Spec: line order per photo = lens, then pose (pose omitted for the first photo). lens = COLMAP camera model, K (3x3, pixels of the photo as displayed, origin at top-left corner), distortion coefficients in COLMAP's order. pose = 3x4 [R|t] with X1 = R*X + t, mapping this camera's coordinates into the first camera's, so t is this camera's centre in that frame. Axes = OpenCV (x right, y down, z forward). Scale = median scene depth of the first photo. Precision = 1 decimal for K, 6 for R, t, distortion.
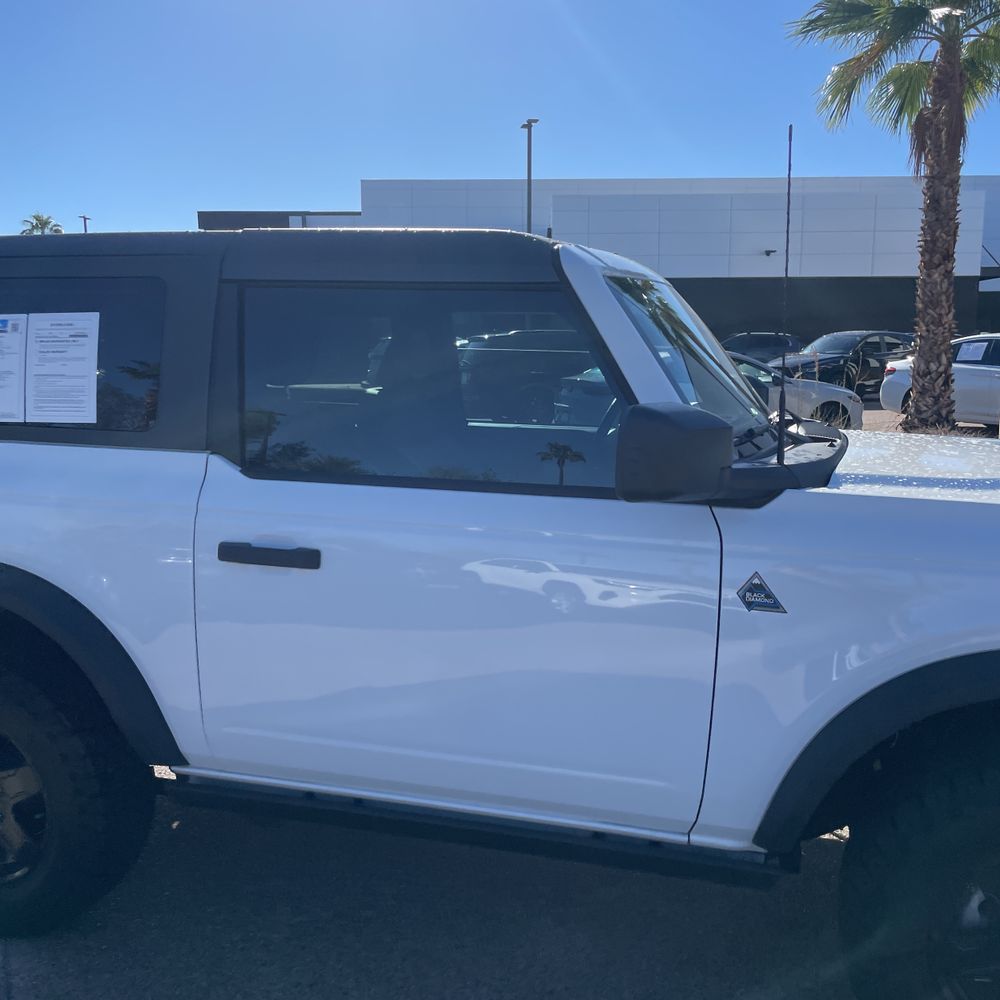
lens RADIAL K [[1010.3, 0, 530.1], [0, 1010.3, 504.8], [0, 0, 1]] dist [0.105401, -0.156979]
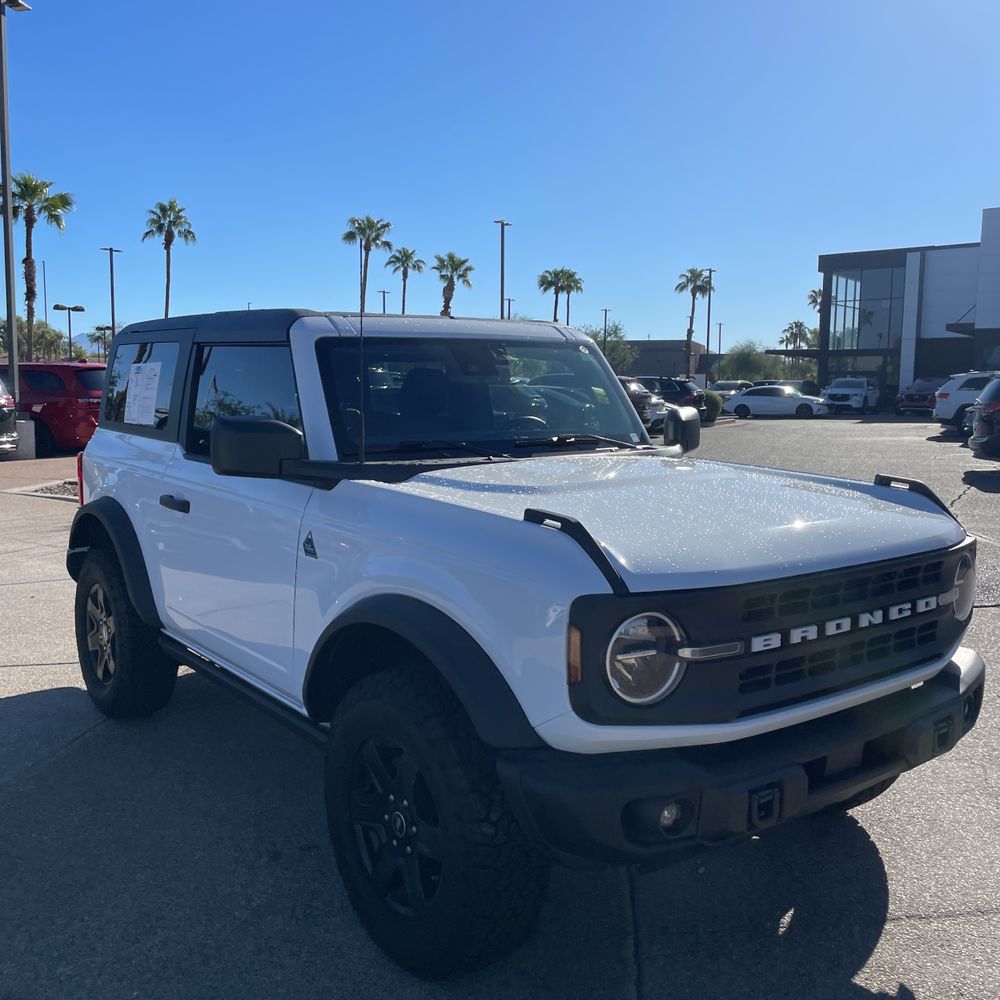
lens RADIAL K [[1017.3, 0, 495.0], [0, 1017.3, 489.7], [0, 0, 1]] dist [0.093948, -0.131801]
pose [[0.794832, 0.068137, -0.602993, 1.074550], [-0.099802, 0.994823, -0.019140, 0.006079], [0.598567, 0.075393, 0.797517, -0.040227]]
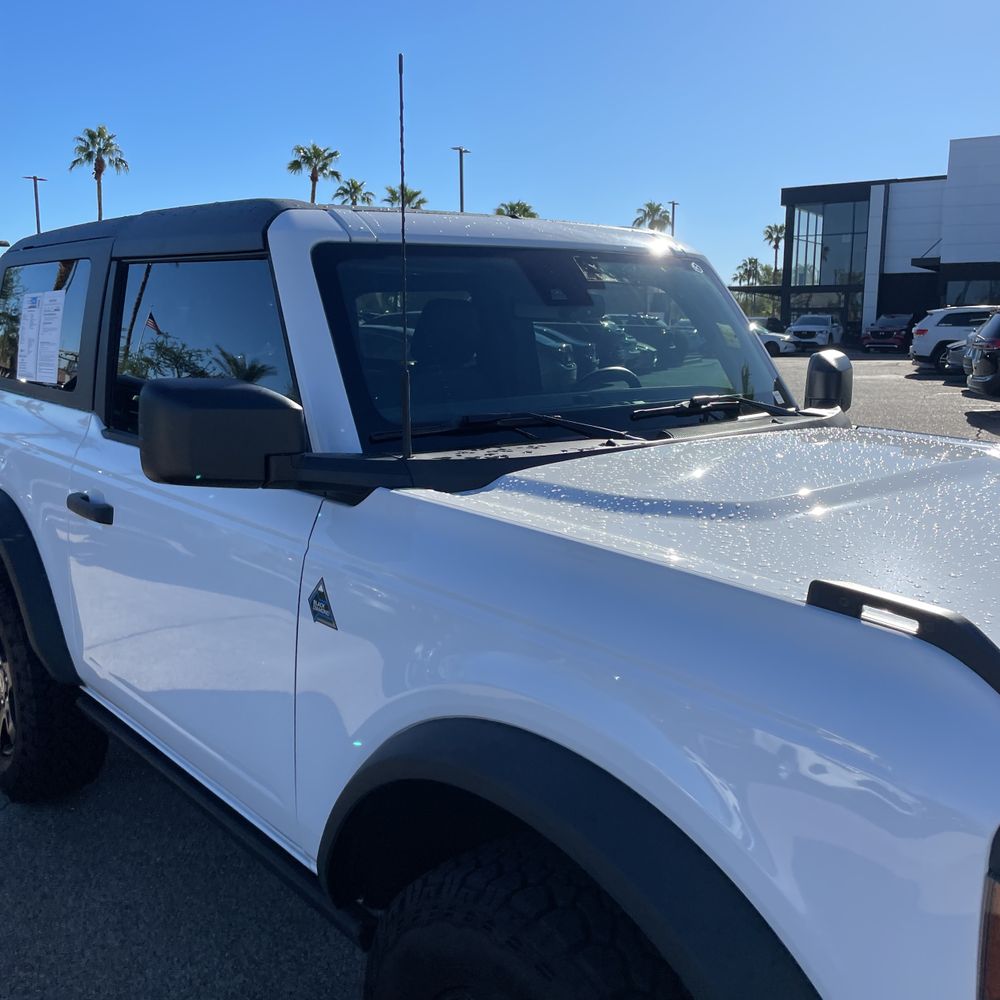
lens RADIAL K [[1019.5, 0, 518.9], [0, 1019.5, 491.1], [0, 0, 1]] dist [0.075865, -0.121319]
pose [[0.835692, 0.089943, -0.541784, 0.657753], [-0.085126, 0.995790, 0.034008, -0.040816], [0.542562, 0.017700, 0.839830, 0.284957]]
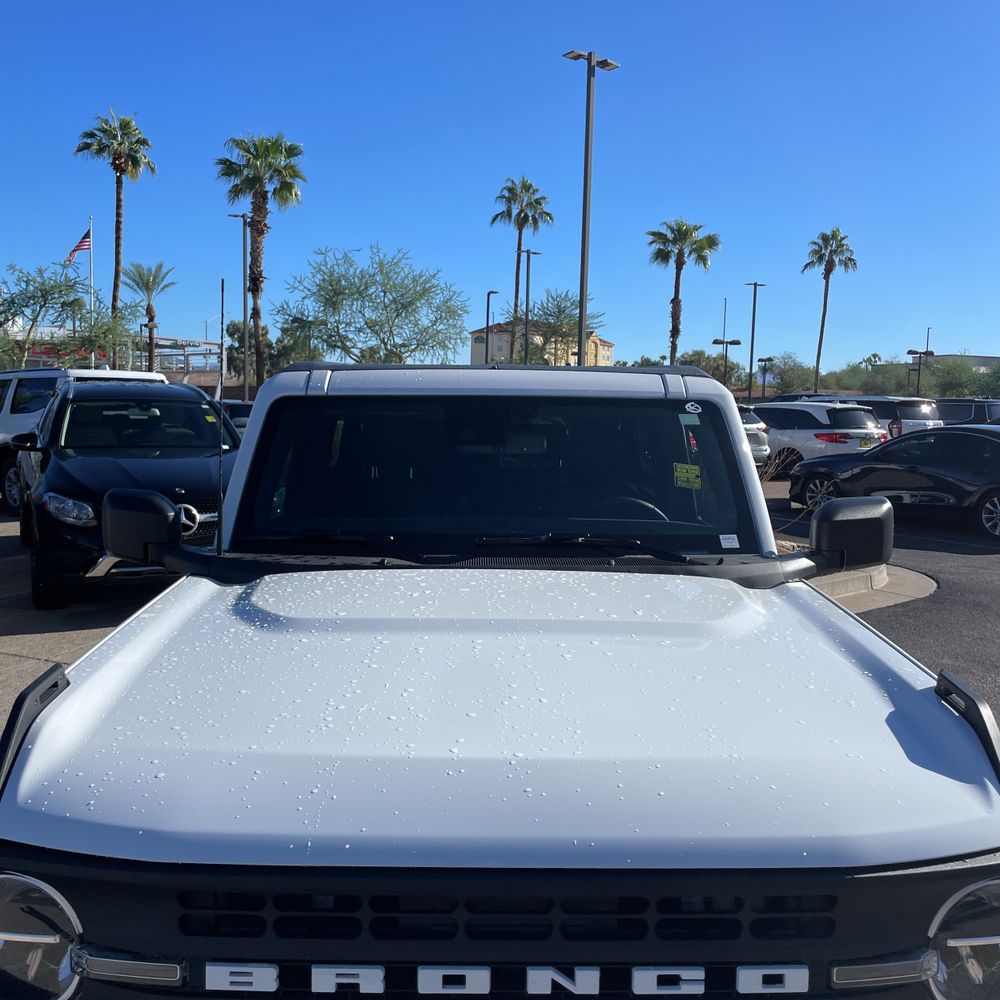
lens RADIAL K [[1017.3, 0, 495.0], [0, 1017.3, 489.7], [0, 0, 1]] dist [0.093948, -0.131801]
pose [[0.272457, 0.085522, -0.958360, 1.222631], [-0.164531, 0.985512, 0.041170, -0.175499], [0.947996, 0.146462, 0.282581, 0.775659]]
